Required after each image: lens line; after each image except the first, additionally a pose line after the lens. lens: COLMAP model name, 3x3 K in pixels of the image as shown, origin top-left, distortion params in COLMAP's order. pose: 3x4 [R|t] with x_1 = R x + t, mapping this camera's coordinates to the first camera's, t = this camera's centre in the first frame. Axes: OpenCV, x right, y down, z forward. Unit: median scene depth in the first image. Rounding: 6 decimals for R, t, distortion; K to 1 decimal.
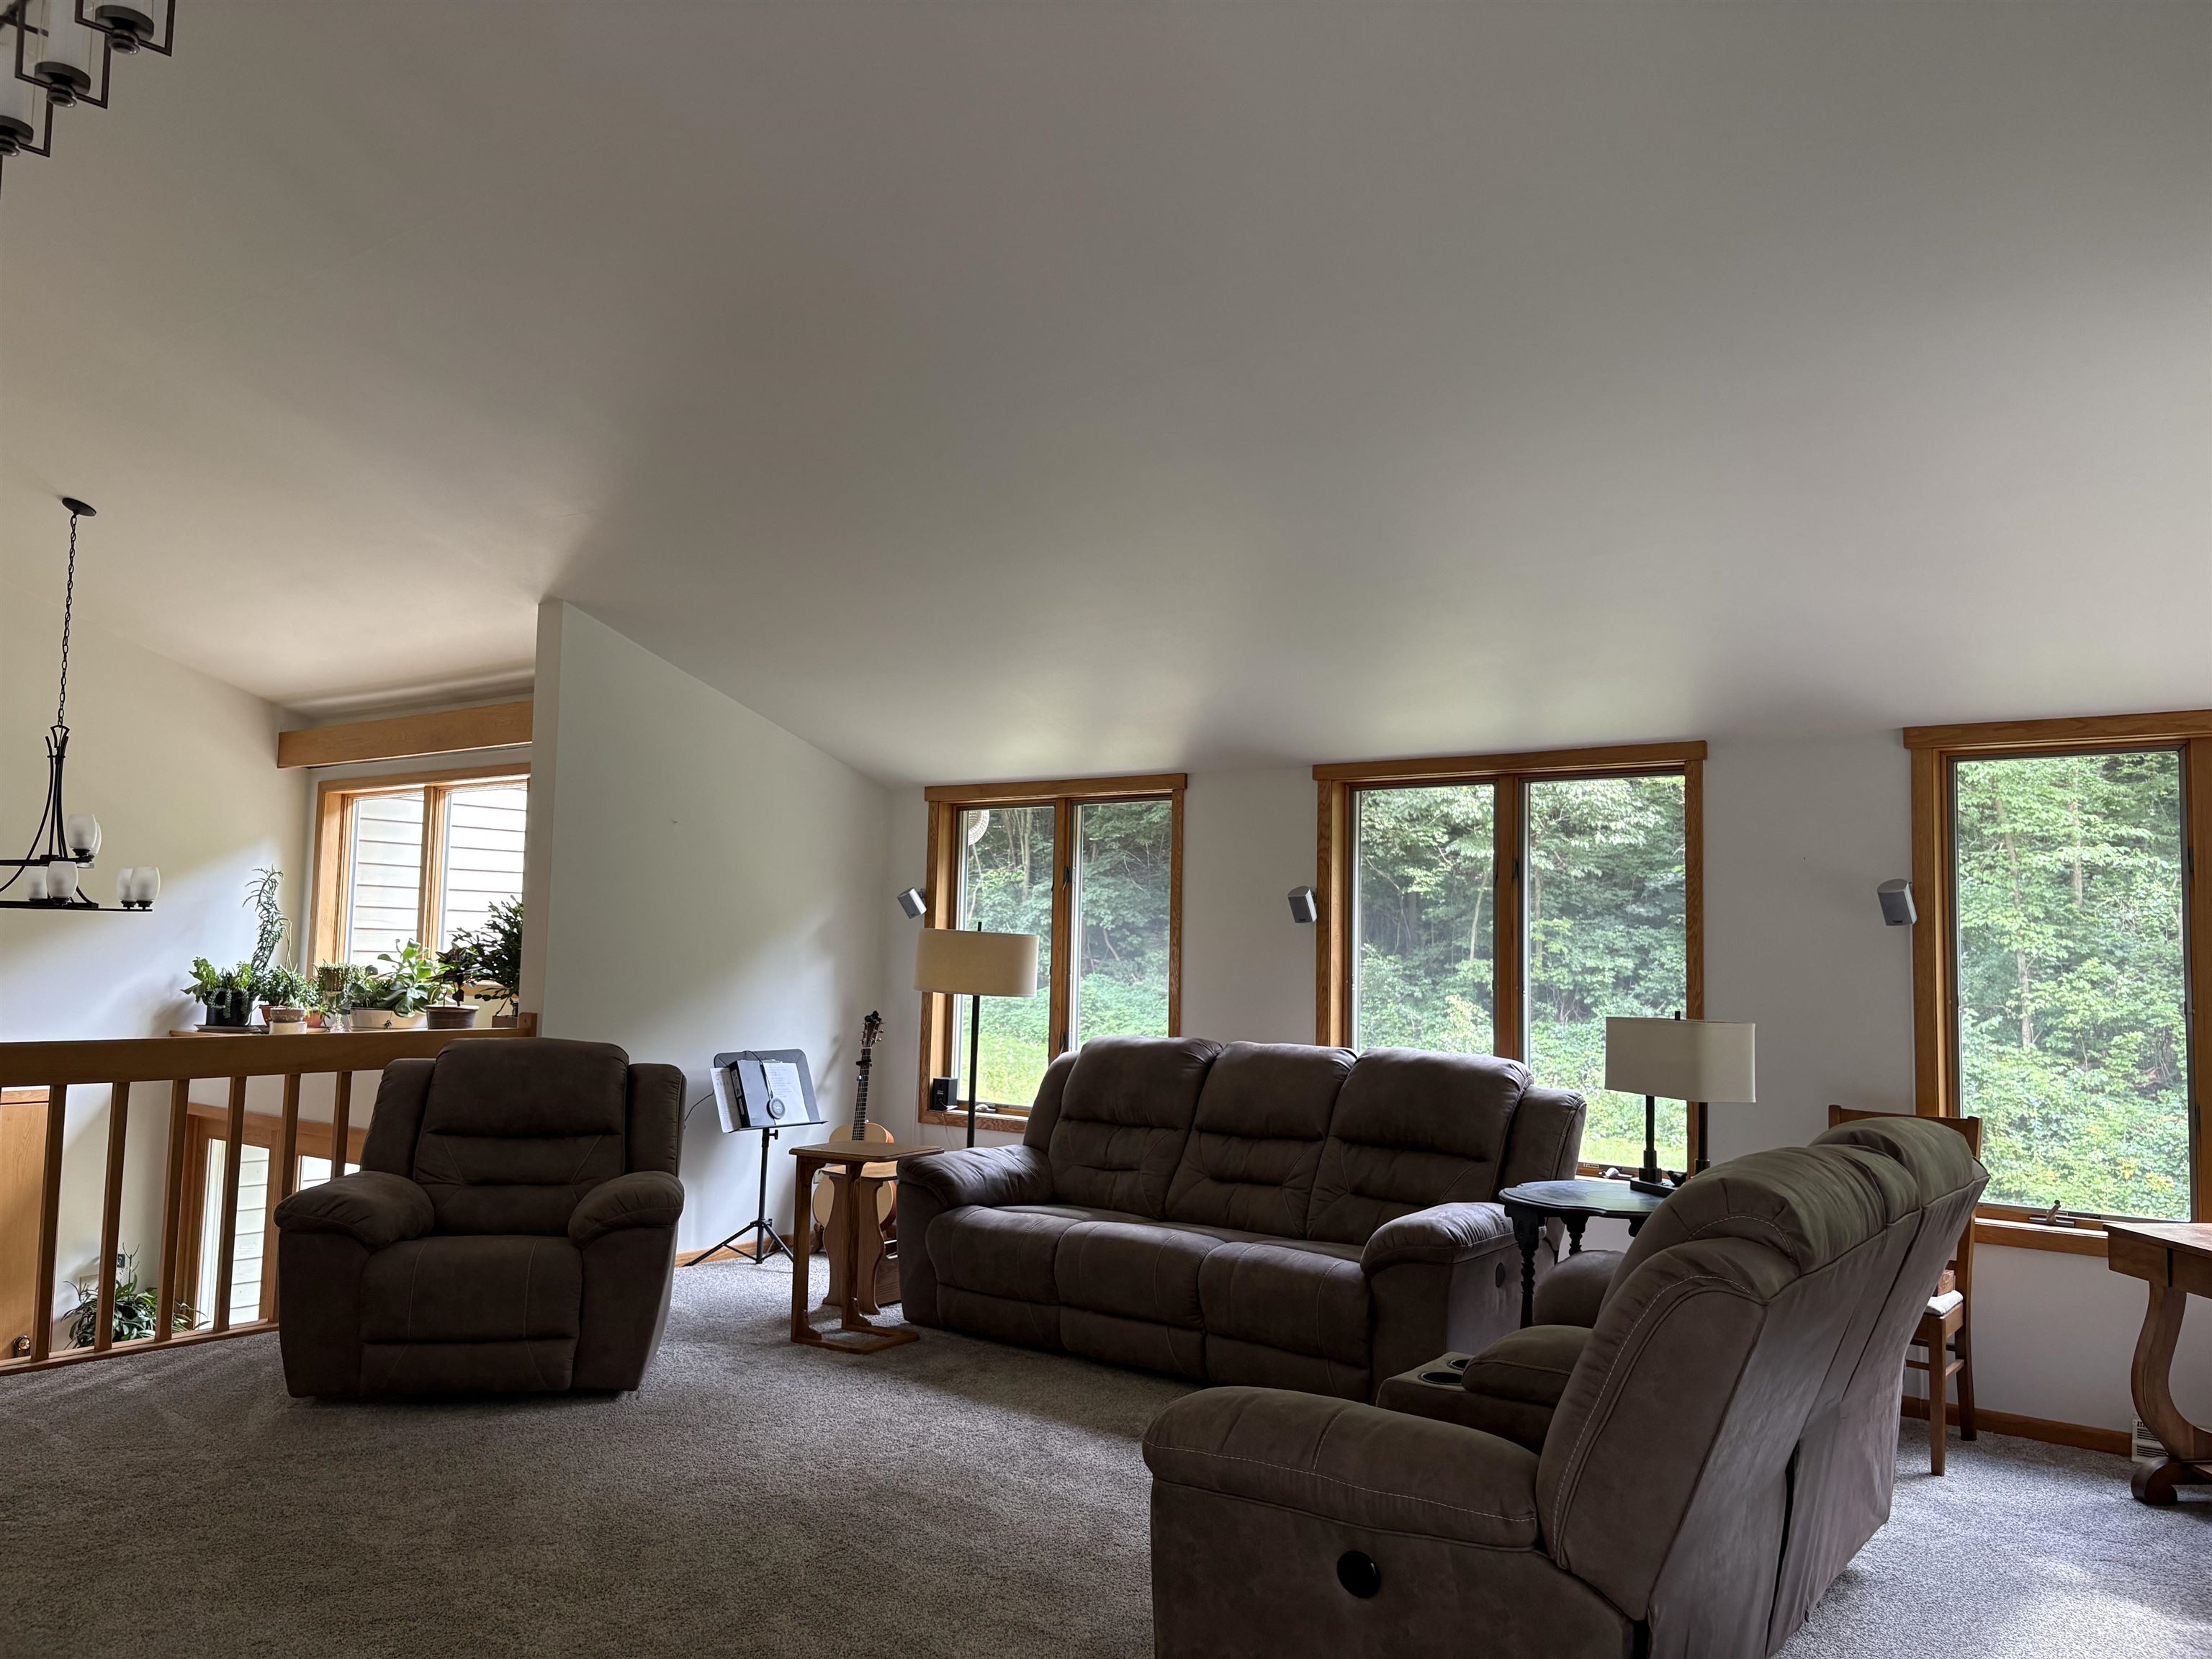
lens RADIAL K [[1669.0, 0, 1114.7], [0, 1669.0, 829.1], [0, 0, 1]] dist [0.042634, -0.038588]
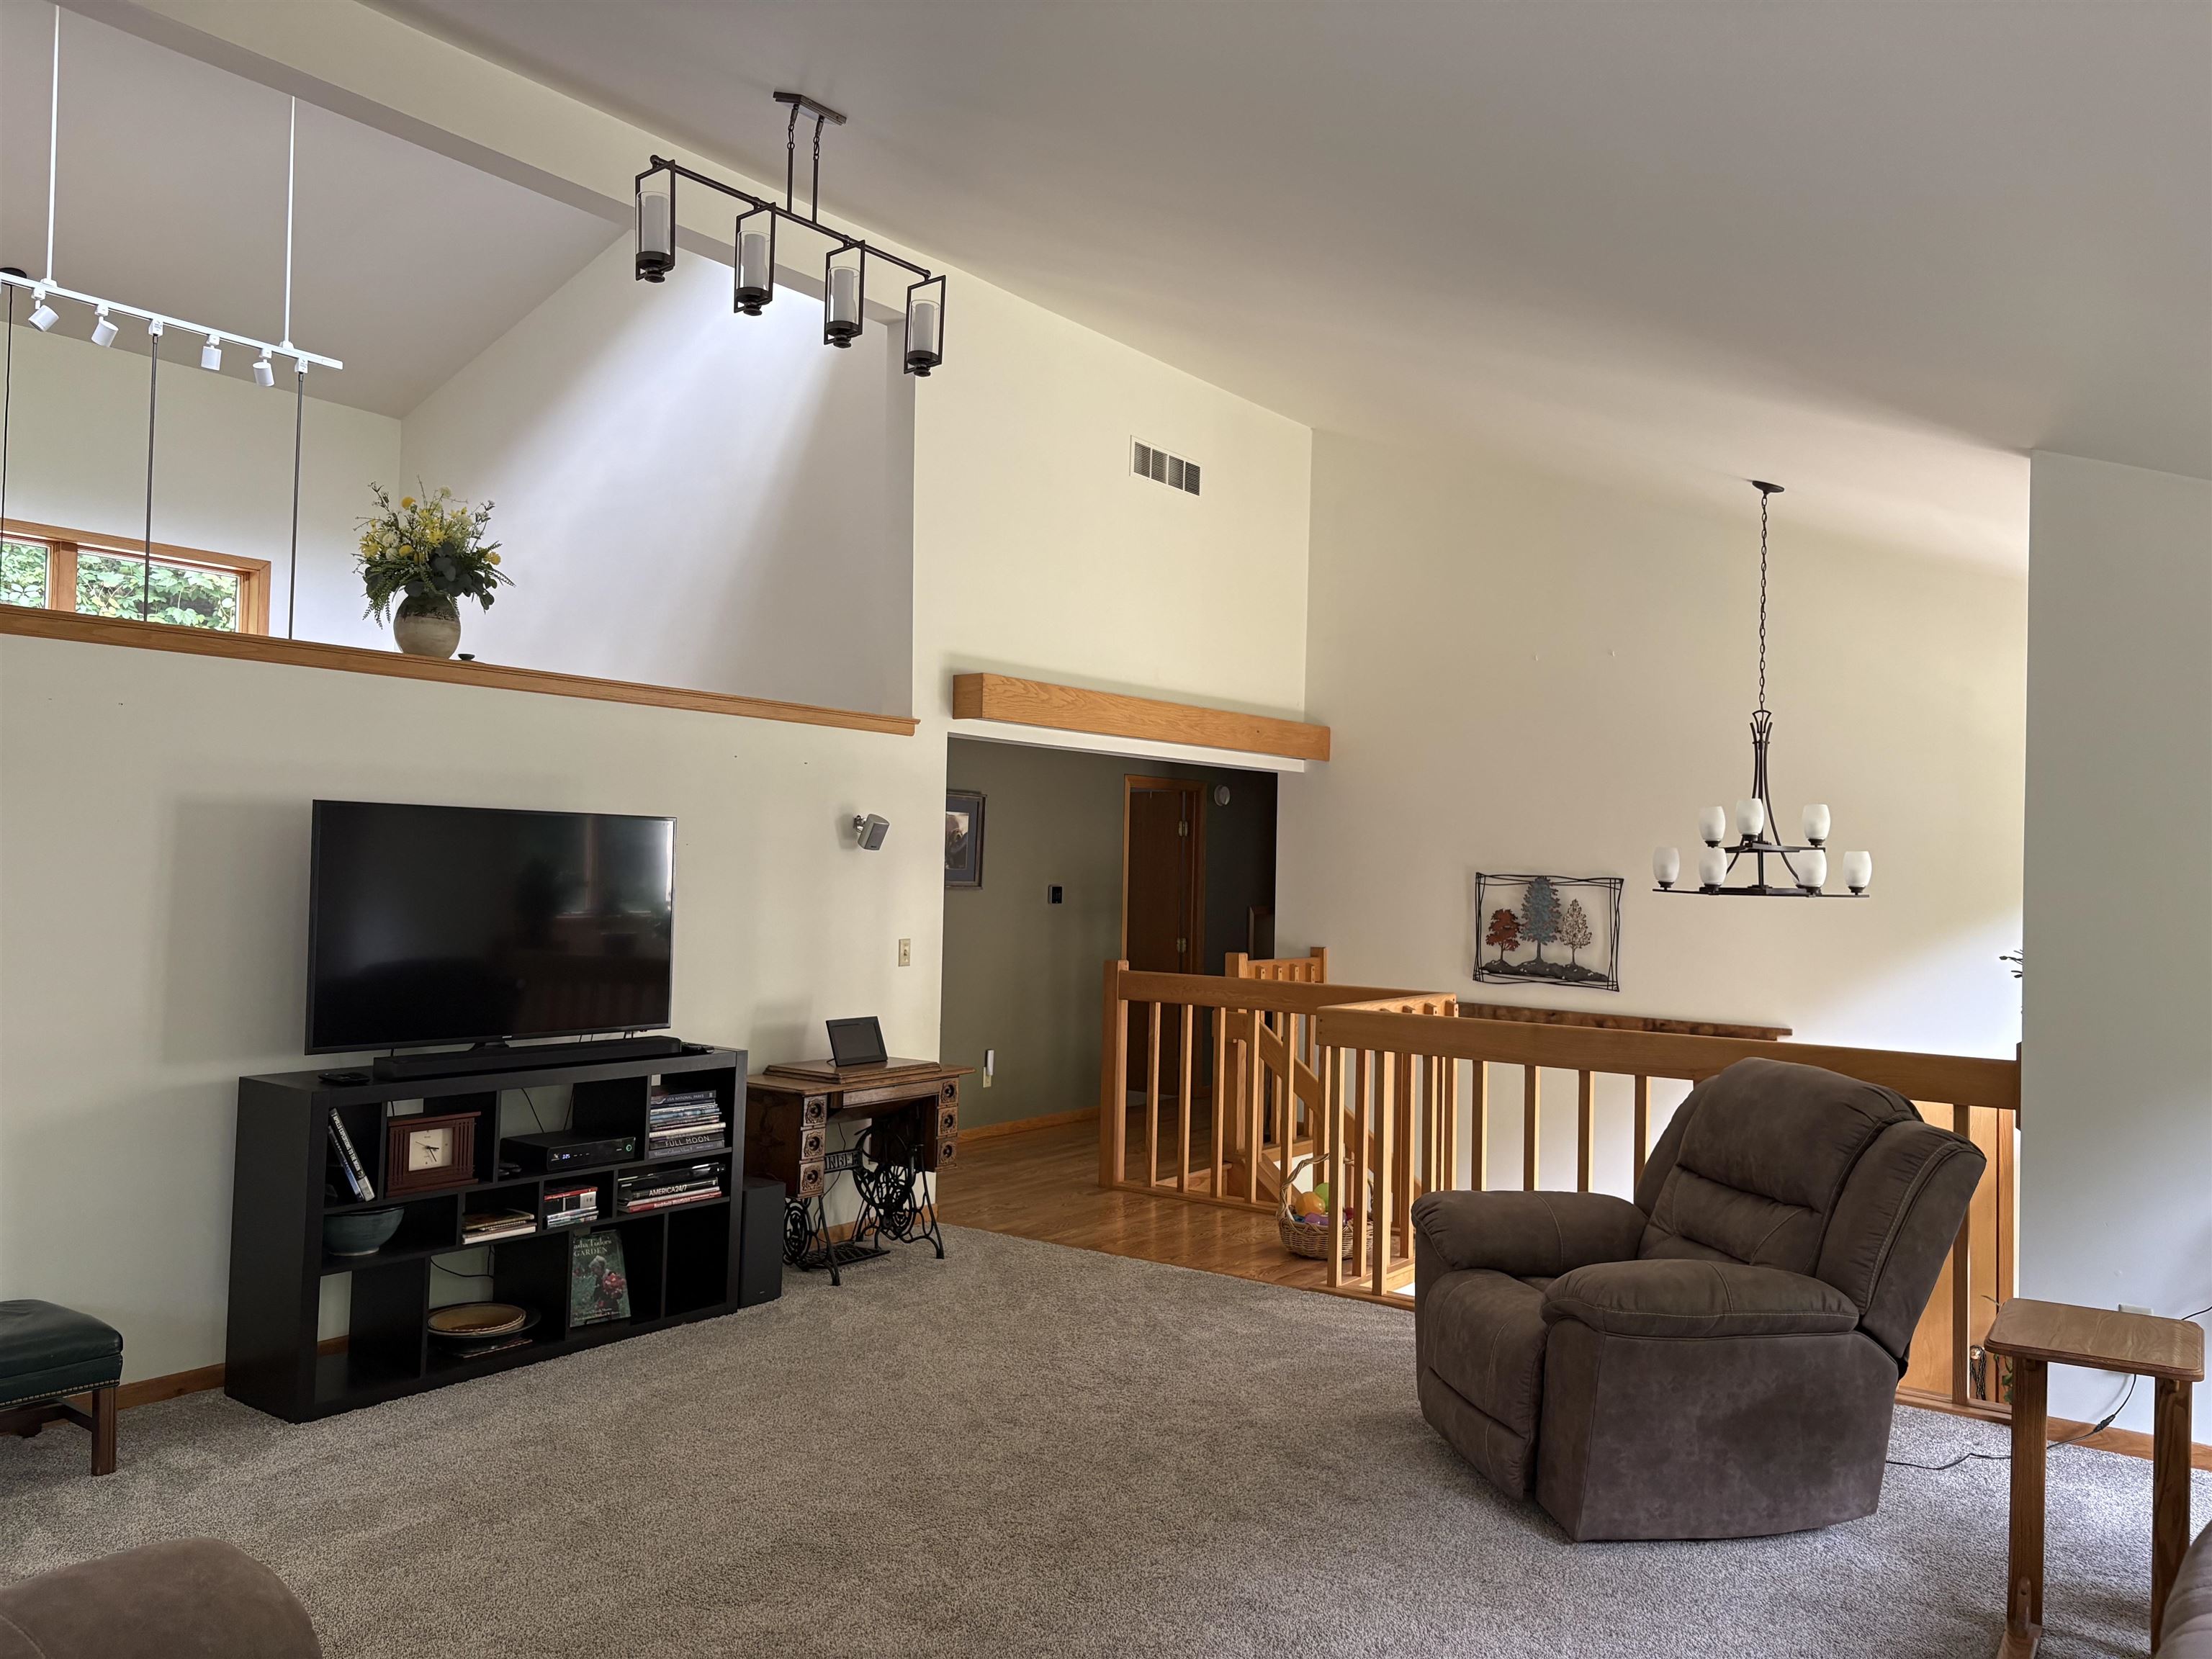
lens RADIAL K [[1669.0, 0, 1115.2], [0, 1669.0, 822.1], [0, 0, 1]] dist [0.042634, -0.038588]
pose [[0.011239, -0.056766, -0.998324, 0.349691], [0.052289, 0.997055, -0.056105, 0.039378], [0.998569, -0.051571, 0.014174, 0.607654]]
